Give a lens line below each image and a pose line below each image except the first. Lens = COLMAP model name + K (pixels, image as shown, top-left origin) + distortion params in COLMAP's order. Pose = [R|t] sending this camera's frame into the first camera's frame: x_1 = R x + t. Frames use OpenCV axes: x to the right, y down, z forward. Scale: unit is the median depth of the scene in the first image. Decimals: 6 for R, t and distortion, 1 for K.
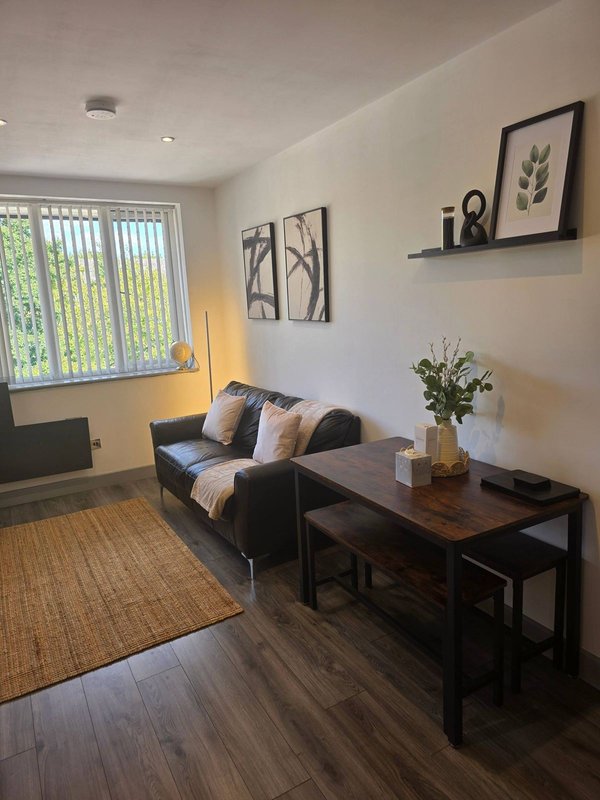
lens RADIAL K [[535.4, 0, 299.8], [0, 535.4, 396.6], [0, 0, 1]] dist [0.062792, -0.055749]
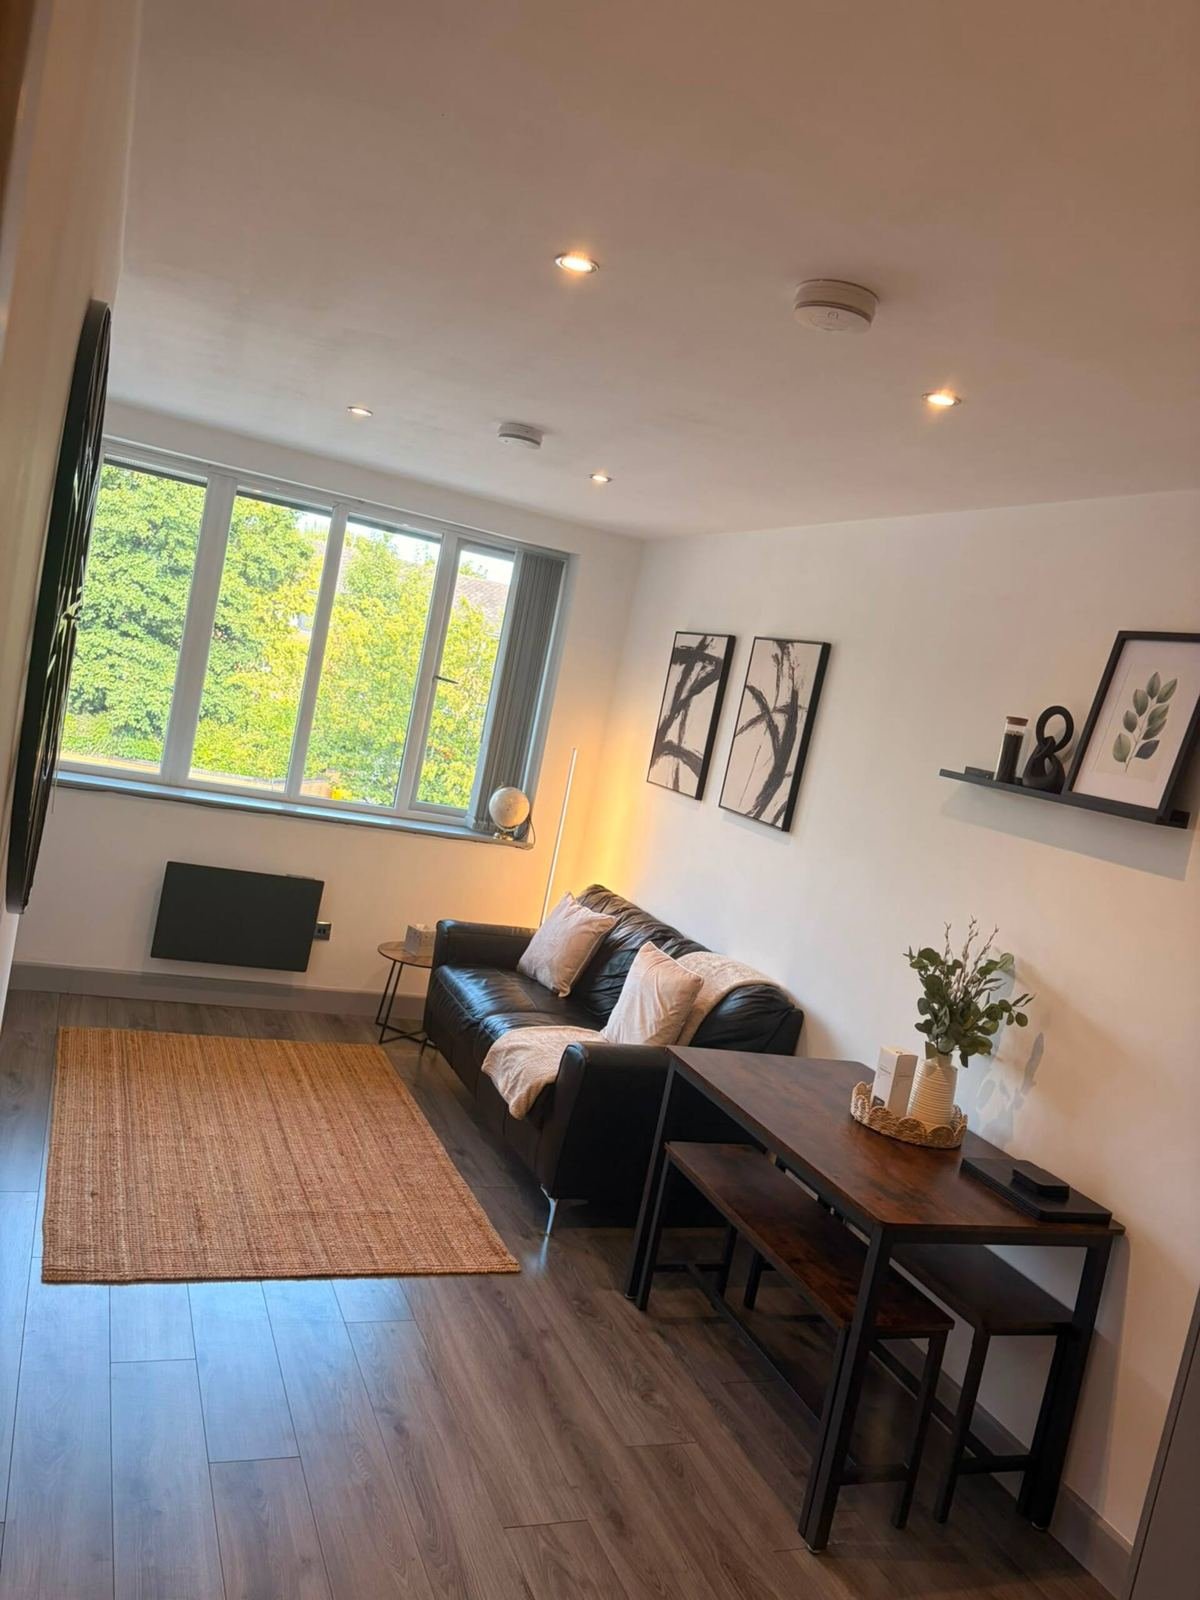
lens RADIAL K [[1207.2, 0, 586.9], [0, 1207.2, 795.1], [0, 0, 1]] dist [0.049183, -0.047451]
pose [[0.961869, 0.249199, -0.112730, -0.019849], [-0.259802, 0.961294, -0.091742, -0.005424], [0.085504, 0.117531, 0.989381, -0.364266]]
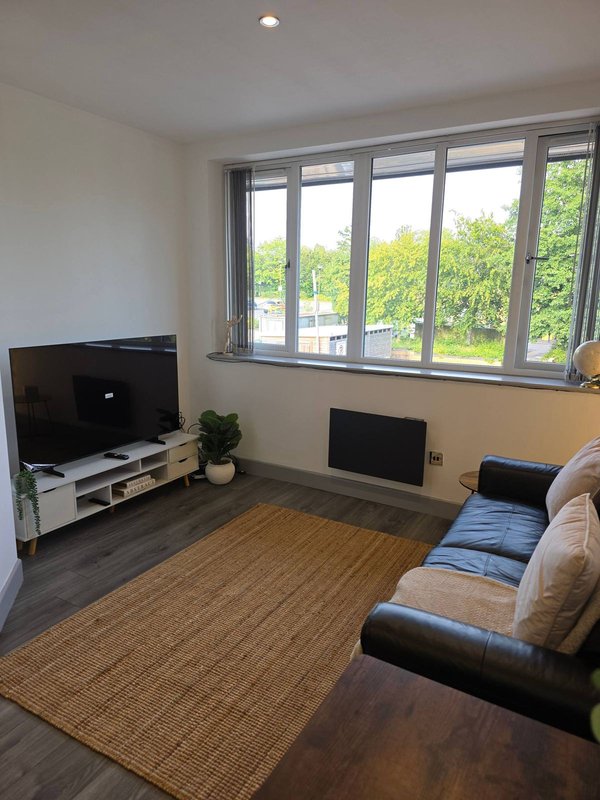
lens RADIAL K [[534.0, 0, 299.7], [0, 534.0, 400.0], [0, 0, 1]] dist [0.065025, -0.060975]
pose [[0.499626, 0.226573, -0.836085, 0.238108], [-0.197167, 0.969598, 0.144932, -0.108448], [0.843504, 0.092436, 0.529109, 0.703898]]
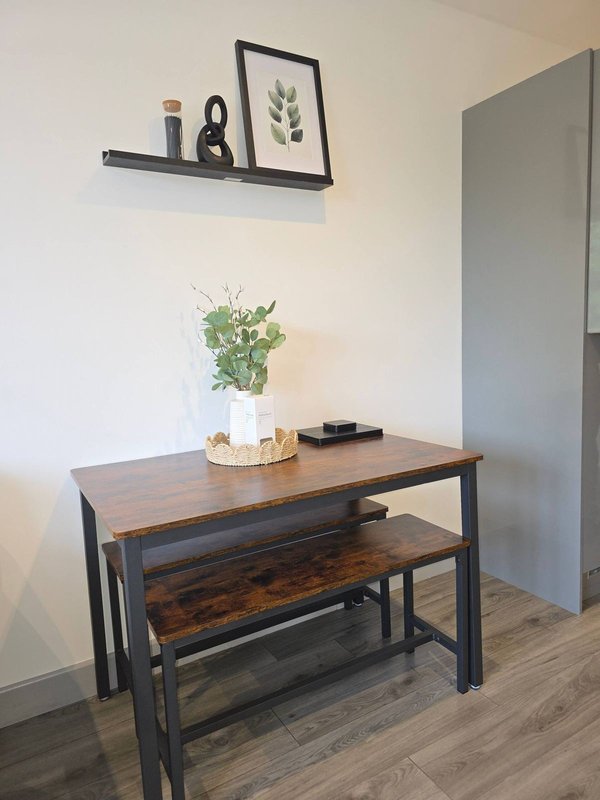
lens RADIAL K [[536.4, 0, 305.0], [0, 536.4, 397.1], [0, 0, 1]] dist [0.062991, -0.055754]
pose [[-0.009377, -0.071770, 0.997377, -0.414577], [0.226081, 0.971442, 0.072029, 0.015341], [-0.974063, 0.226163, 0.007117, 0.792005]]
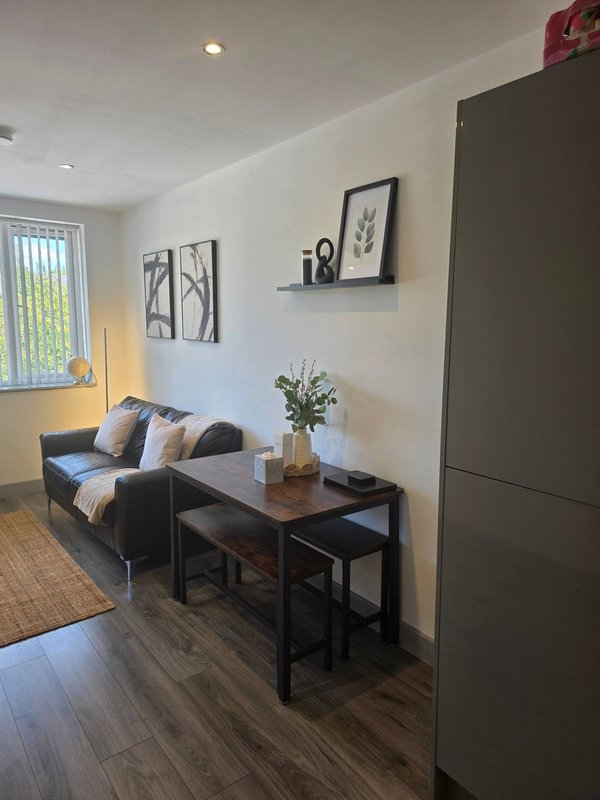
lens RADIAL K [[536.7, 0, 309.8], [0, 536.7, 393.7], [0, 0, 1]] dist [0.062839, -0.055461]
pose [[0.987255, 0.032165, 0.155862, 0.091514], [-0.023281, 0.998016, -0.058491, 0.030517], [-0.157434, 0.054117, 0.986046, -0.134659]]
